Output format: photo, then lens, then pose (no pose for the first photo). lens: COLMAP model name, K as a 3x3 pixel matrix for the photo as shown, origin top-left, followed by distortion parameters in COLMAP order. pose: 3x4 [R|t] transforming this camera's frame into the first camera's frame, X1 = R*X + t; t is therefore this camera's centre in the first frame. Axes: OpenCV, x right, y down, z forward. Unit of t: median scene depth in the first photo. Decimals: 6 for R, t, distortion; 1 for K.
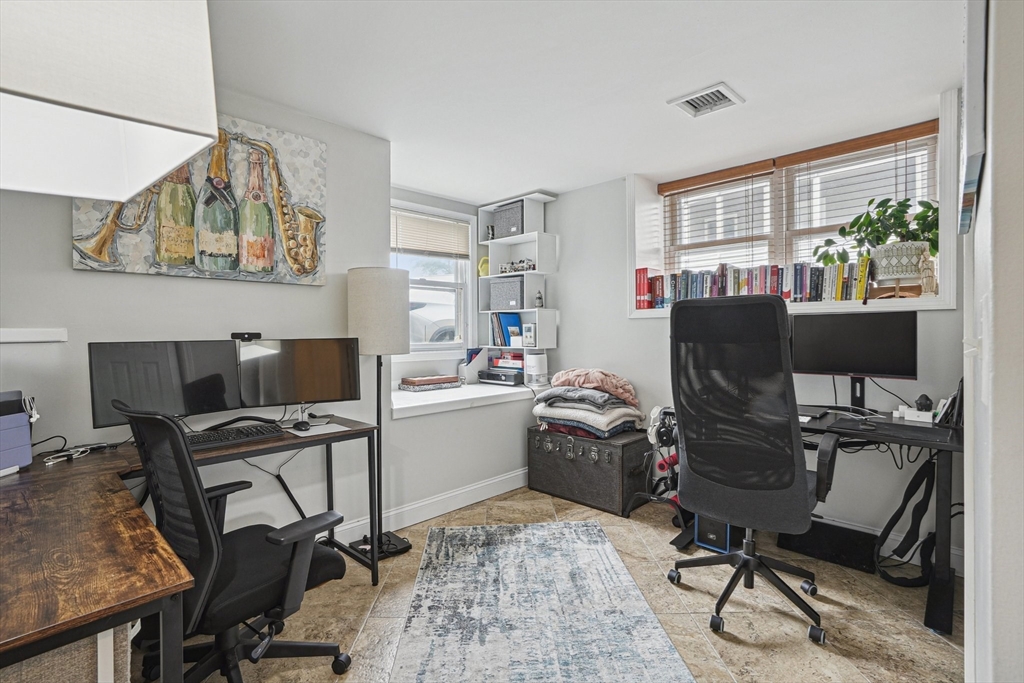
lens RADIAL K [[475.0, 0, 505.1], [0, 475.0, 330.8], [0, 0, 1]] dist [-0.078779, 0.035046]
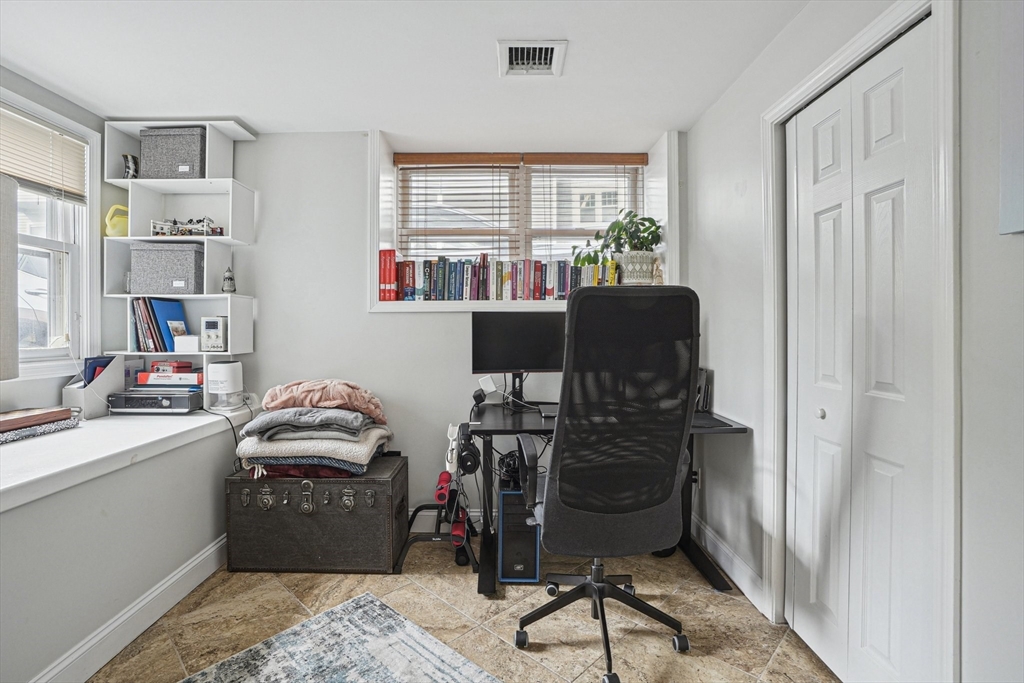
lens RADIAL K [[475.0, 0, 505.1], [0, 475.0, 330.8], [0, 0, 1]] dist [-0.078779, 0.035046]
pose [[0.700938, 0.005083, 0.713204, -0.139264], [-0.003677, 0.999987, -0.003512, 0.006410], [-0.713213, -0.000161, 0.700948, 0.303149]]
